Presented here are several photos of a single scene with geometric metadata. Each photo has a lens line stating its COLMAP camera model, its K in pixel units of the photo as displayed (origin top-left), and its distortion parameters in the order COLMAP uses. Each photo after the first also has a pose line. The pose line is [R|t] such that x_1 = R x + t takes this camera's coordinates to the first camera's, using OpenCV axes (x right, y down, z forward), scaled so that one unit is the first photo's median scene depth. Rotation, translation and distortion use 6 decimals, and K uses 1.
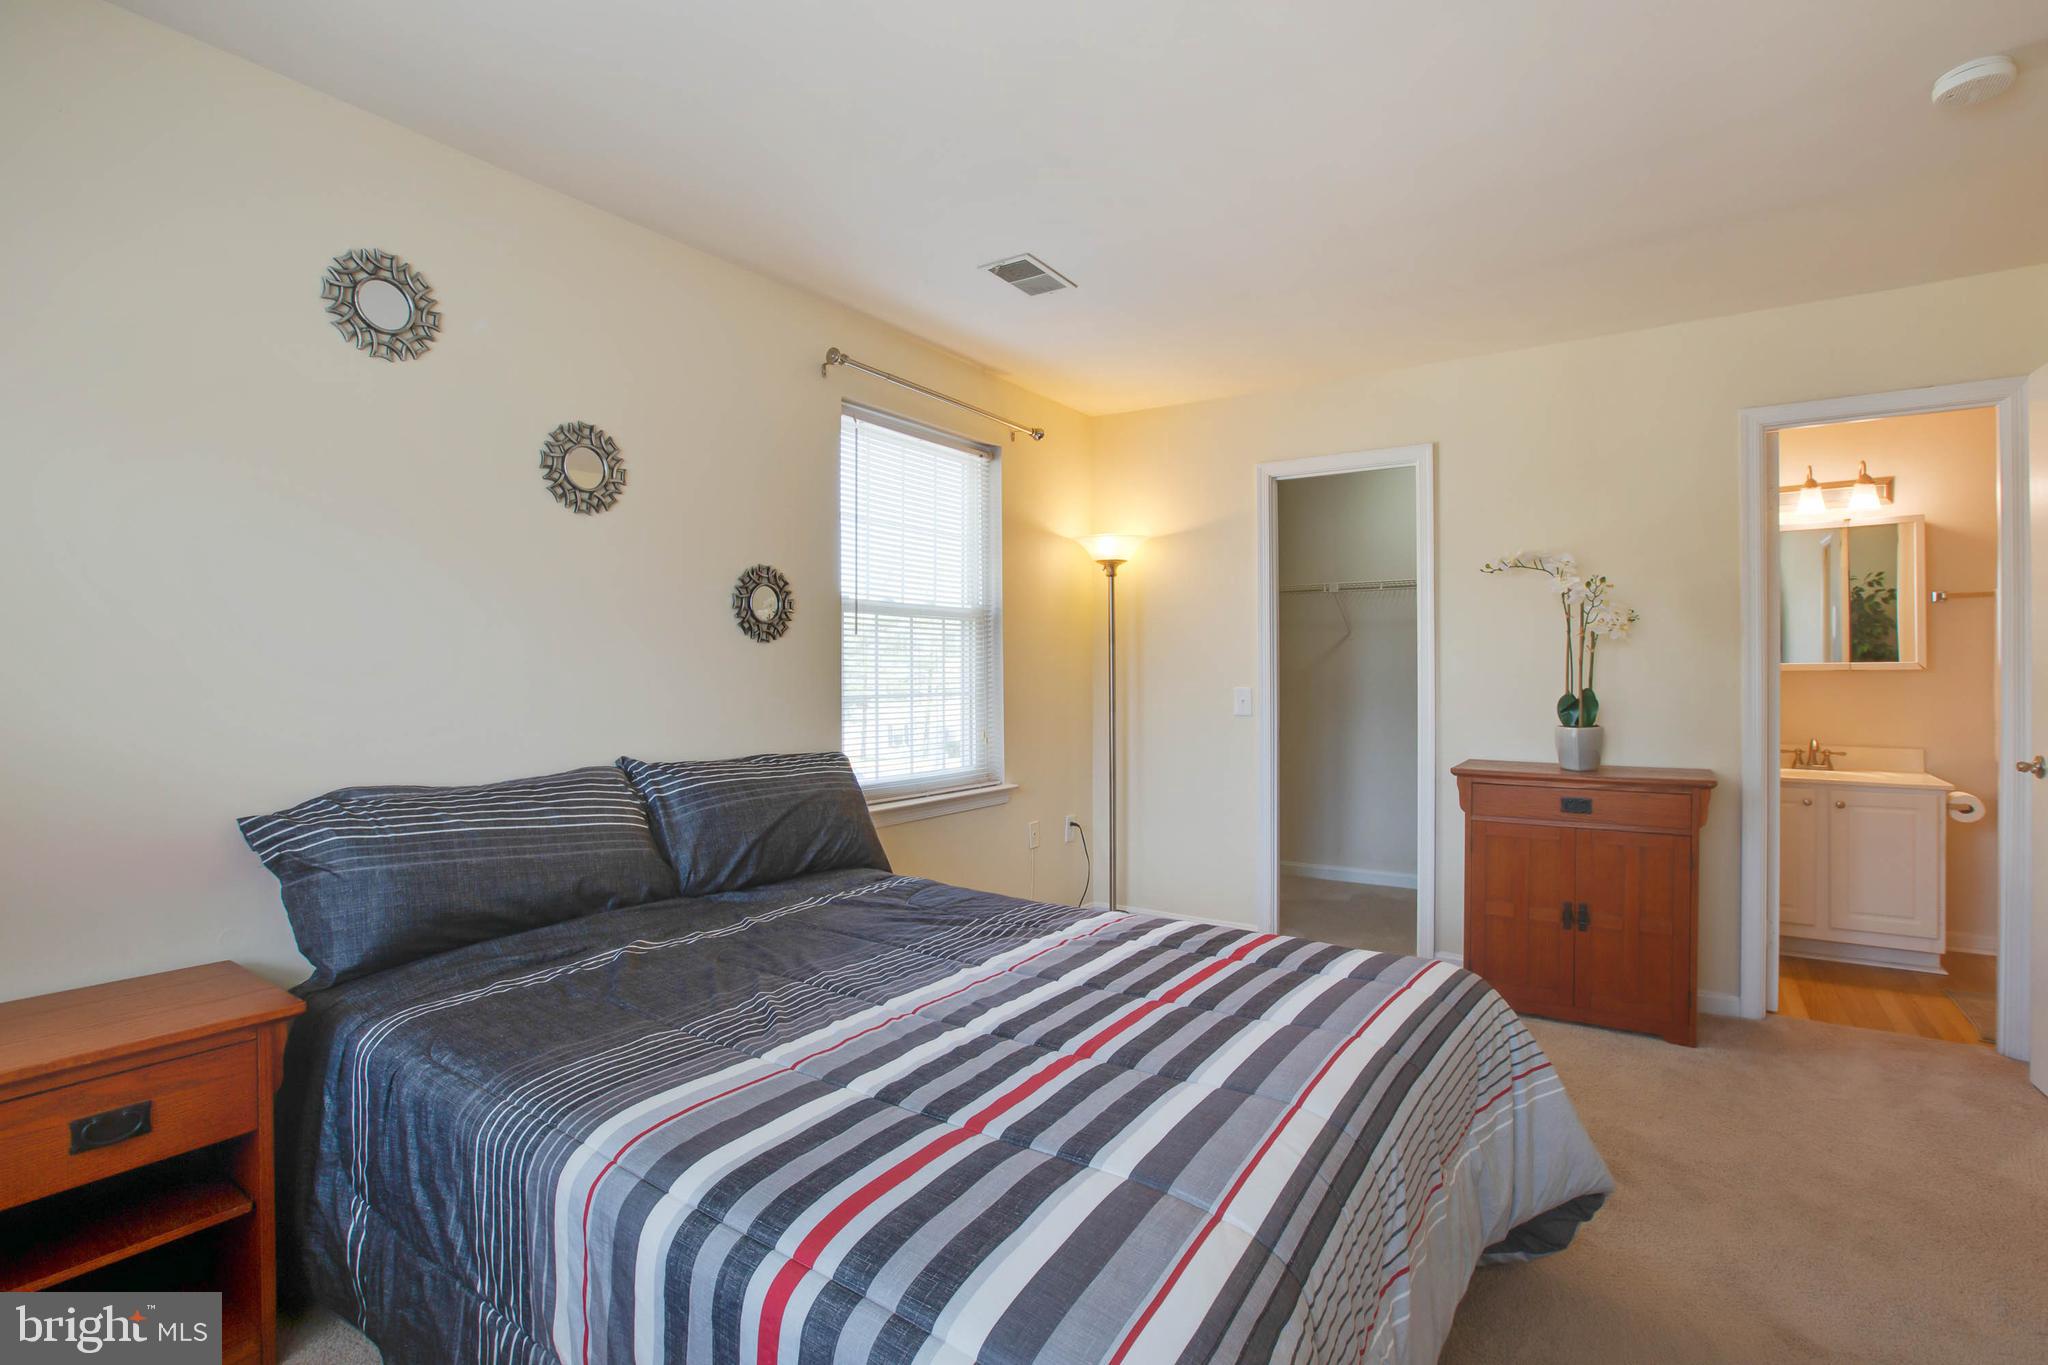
lens RADIAL K [[956.2, 0, 1024.0], [0, 956.2, 682.5], [0, 0, 1]] dist [-0.000295, 0.000526]
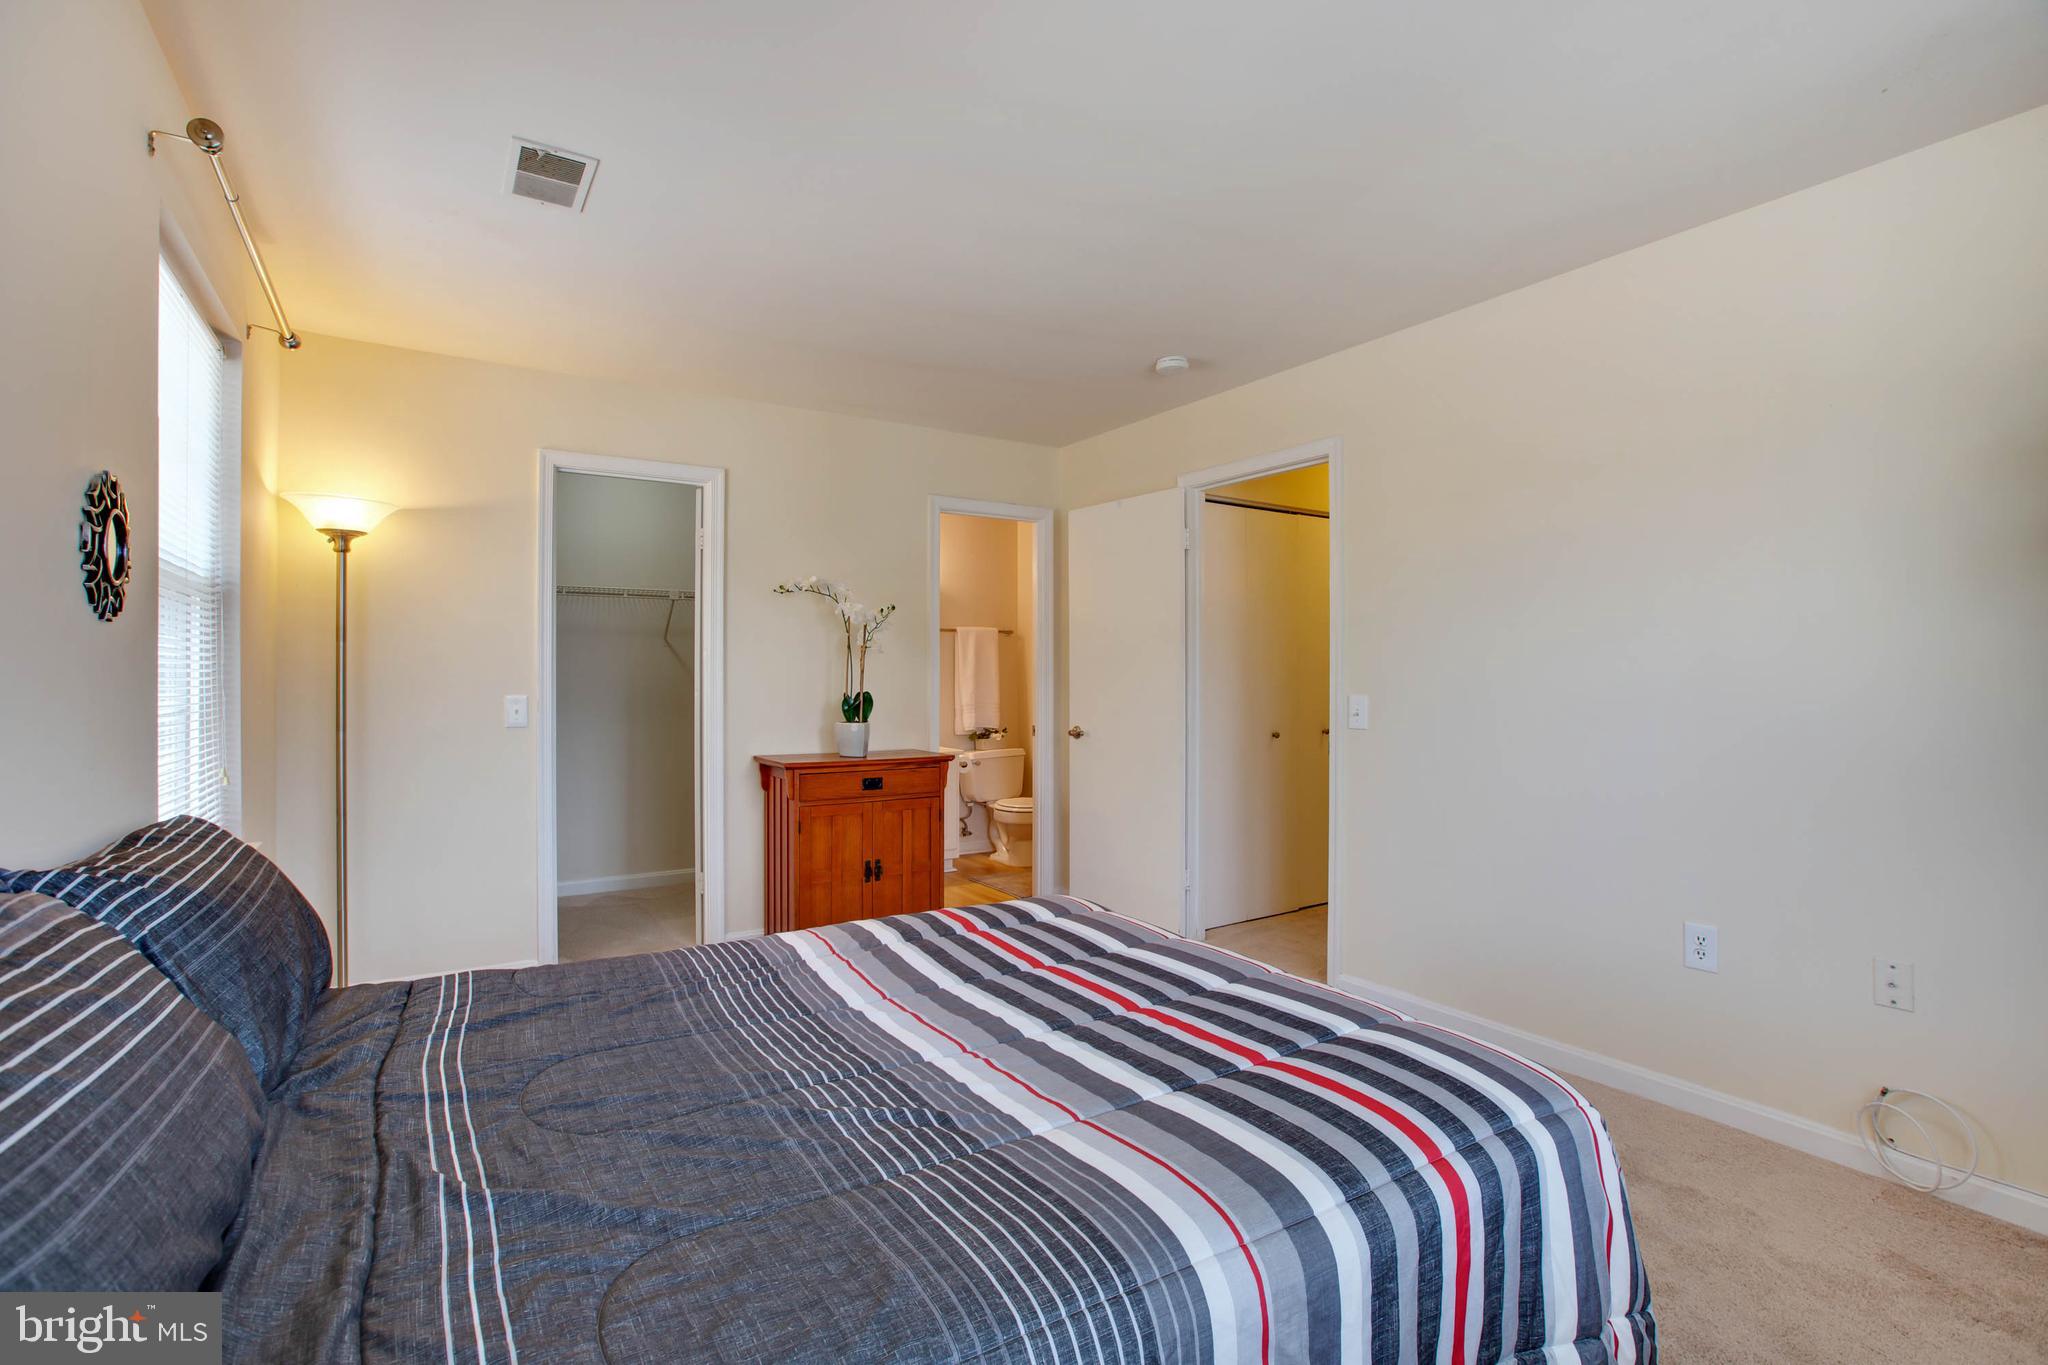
lens RADIAL K [[943.0, 0, 1024.0], [0, 943.0, 682.5], [0, 0, 1]] dist [-0.000386, 0.000286]
pose [[0.408068, -0.005387, 0.912935, -0.506233], [0.012771, 0.999918, 0.000192, -0.004175], [-0.912862, 0.011581, 0.408104, 0.311503]]
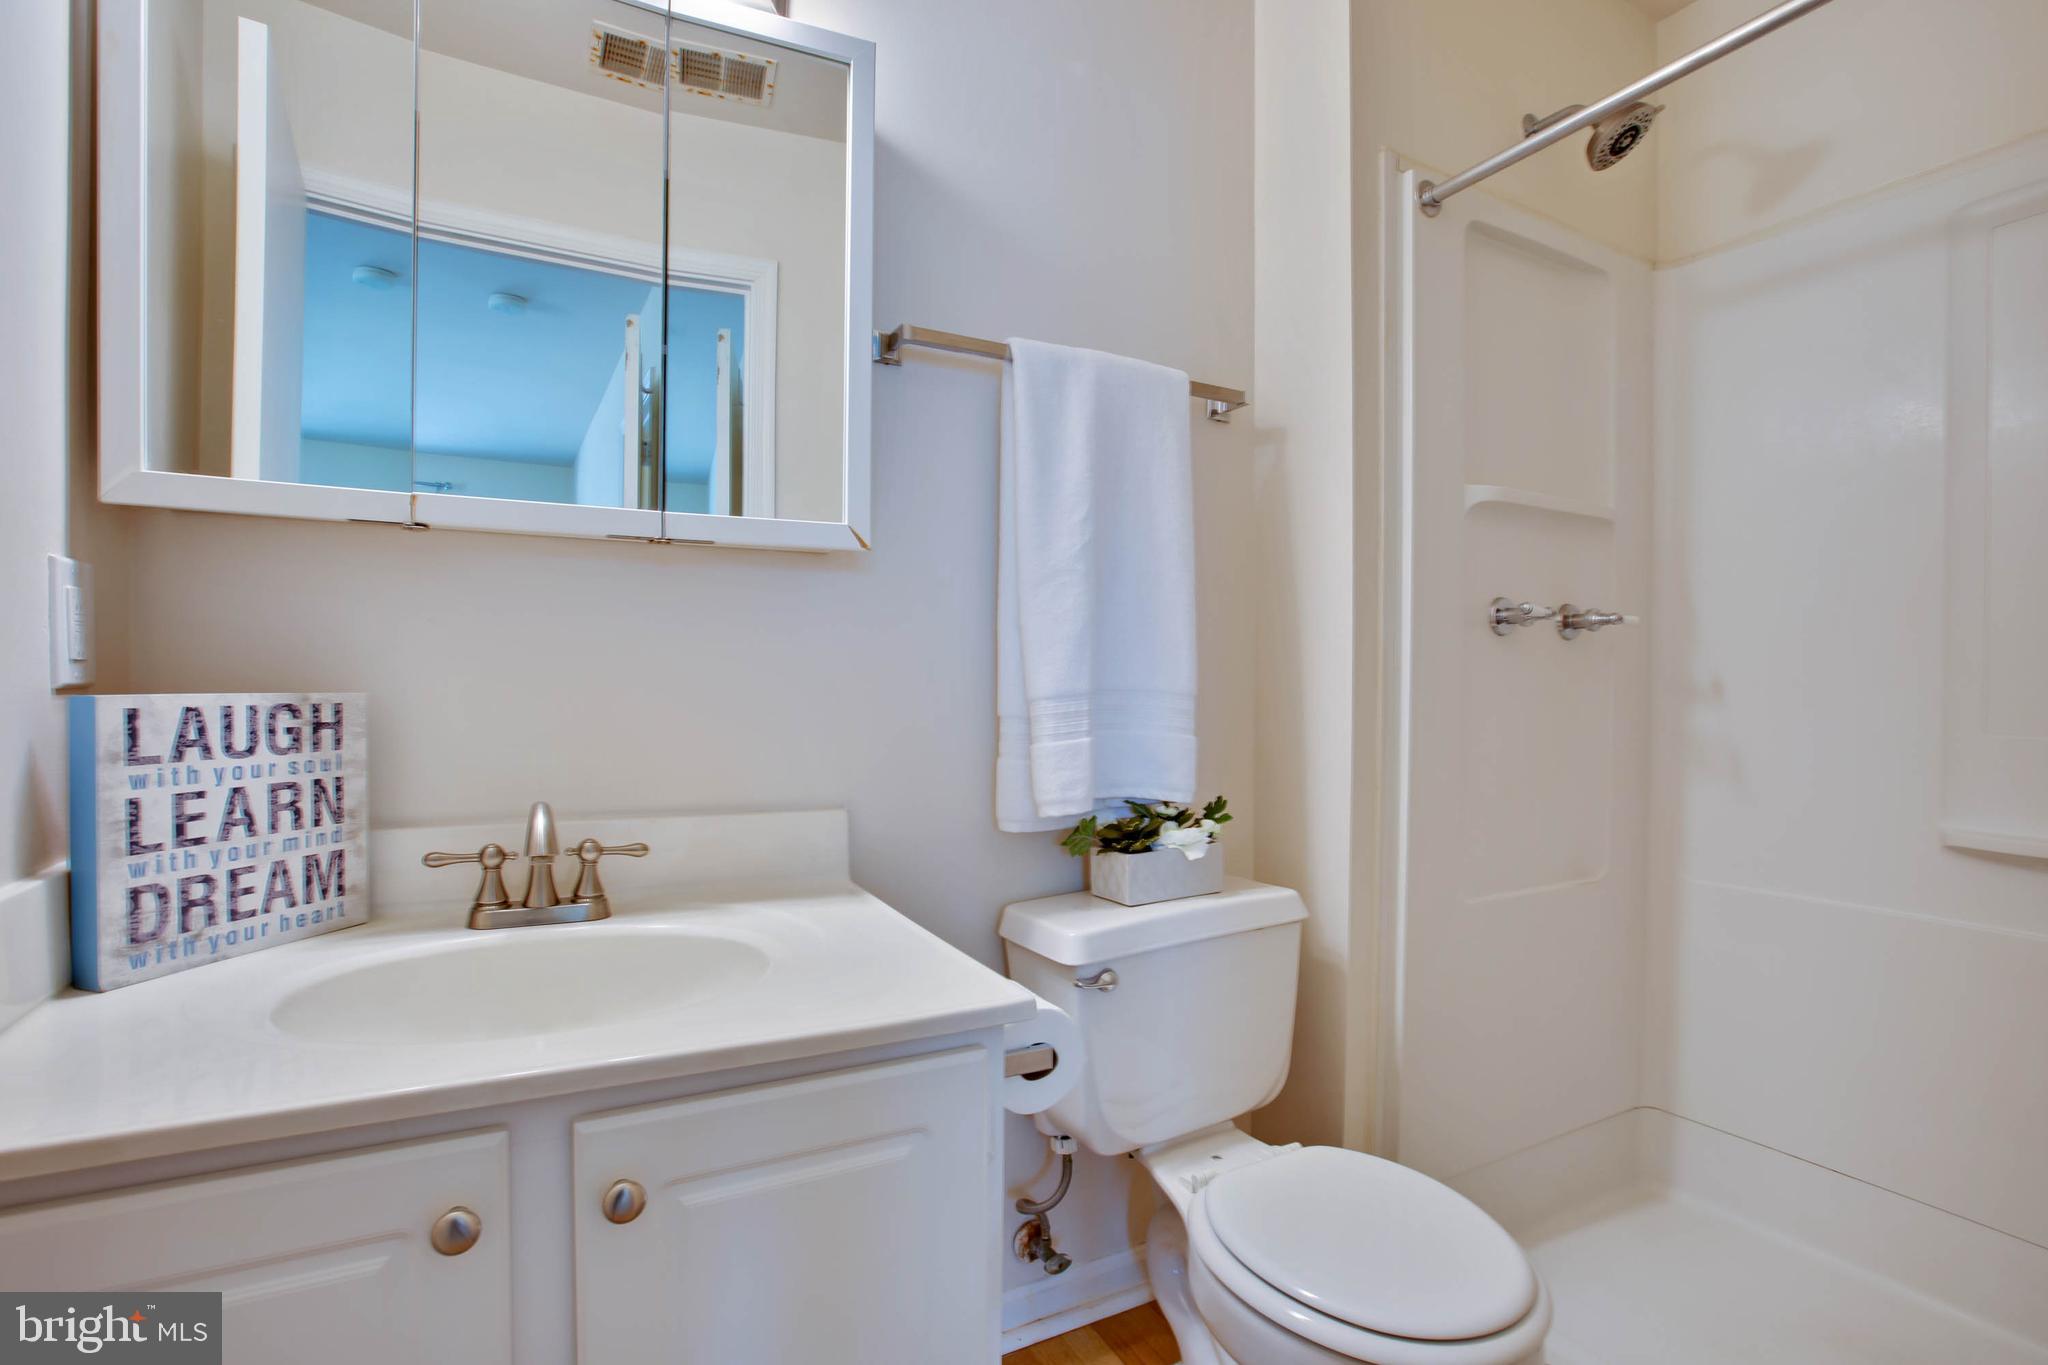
lens RADIAL K [[956.2, 0, 1024.0], [0, 956.2, 682.5], [0, 0, 1]] dist [-0.000295, 0.000526]
pose [[0.476826, 0.015972, 0.878853, 0.914799], [0.004407, 0.999779, -0.020561, 0.046687], [-0.878987, 0.013677, 0.476650, 1.060405]]
